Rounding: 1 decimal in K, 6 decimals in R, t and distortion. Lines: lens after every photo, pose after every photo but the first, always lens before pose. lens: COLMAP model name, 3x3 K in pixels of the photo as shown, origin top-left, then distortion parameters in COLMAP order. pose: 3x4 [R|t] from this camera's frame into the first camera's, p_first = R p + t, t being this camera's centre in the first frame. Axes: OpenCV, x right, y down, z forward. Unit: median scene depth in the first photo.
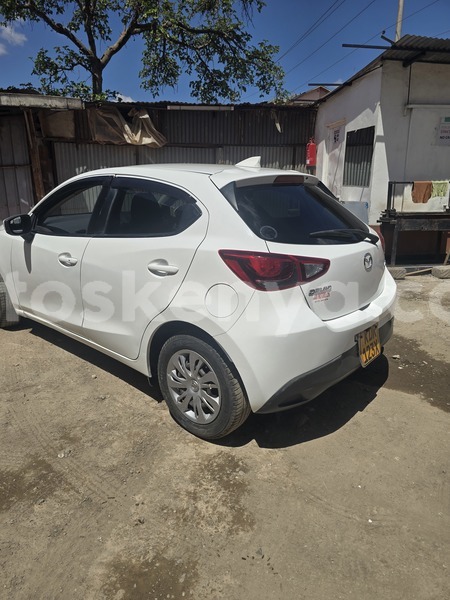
lens RADIAL K [[406.7, 0, 224.1], [0, 406.7, 298.8], [0, 0, 1]] dist [0.038894, -0.042348]
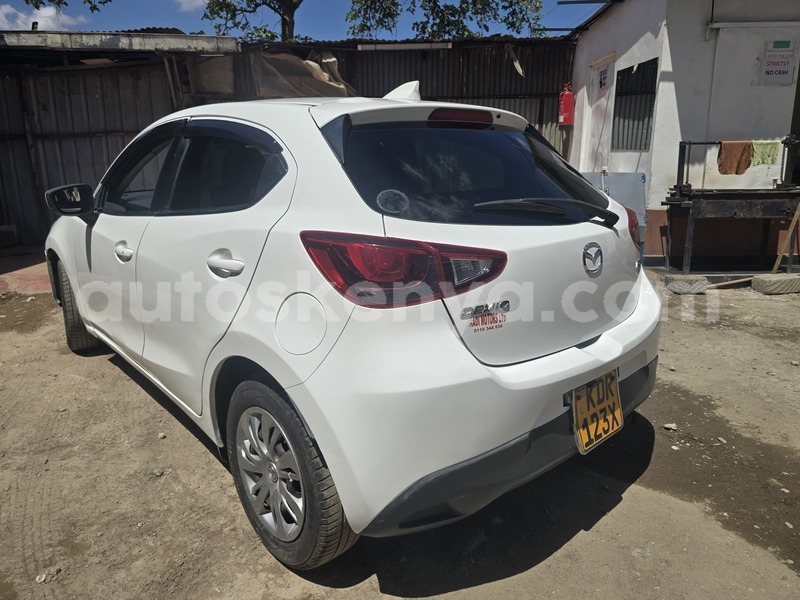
lens RADIAL K [[542.2, 0, 395.2], [0, 542.2, 296.4], [0, 0, 1]] dist [0.038894, -0.042348]
pose [[0.991347, 0.022029, -0.129405, 0.160326], [-0.026491, 0.999109, -0.032862, -0.008611], [0.128565, 0.036006, 0.991047, 0.216352]]
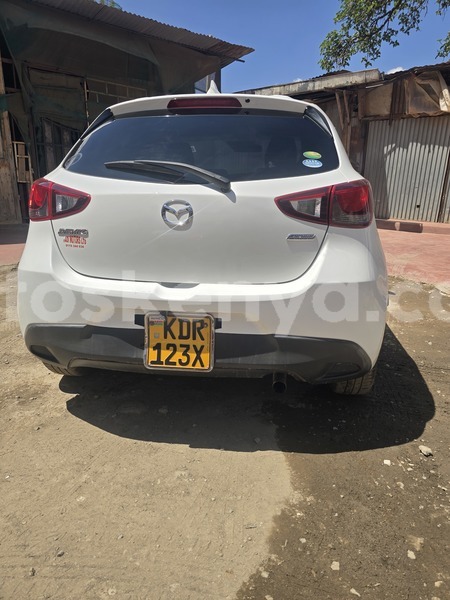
lens RADIAL K [[406.7, 0, 228.3], [0, 406.7, 293.8], [0, 0, 1]] dist [0.038894, -0.042348]
pose [[0.536290, 0.230394, -0.811980, 0.809412], [-0.237549, 0.964336, 0.116730, -0.053201], [0.809916, 0.130284, 0.571894, 0.612402]]
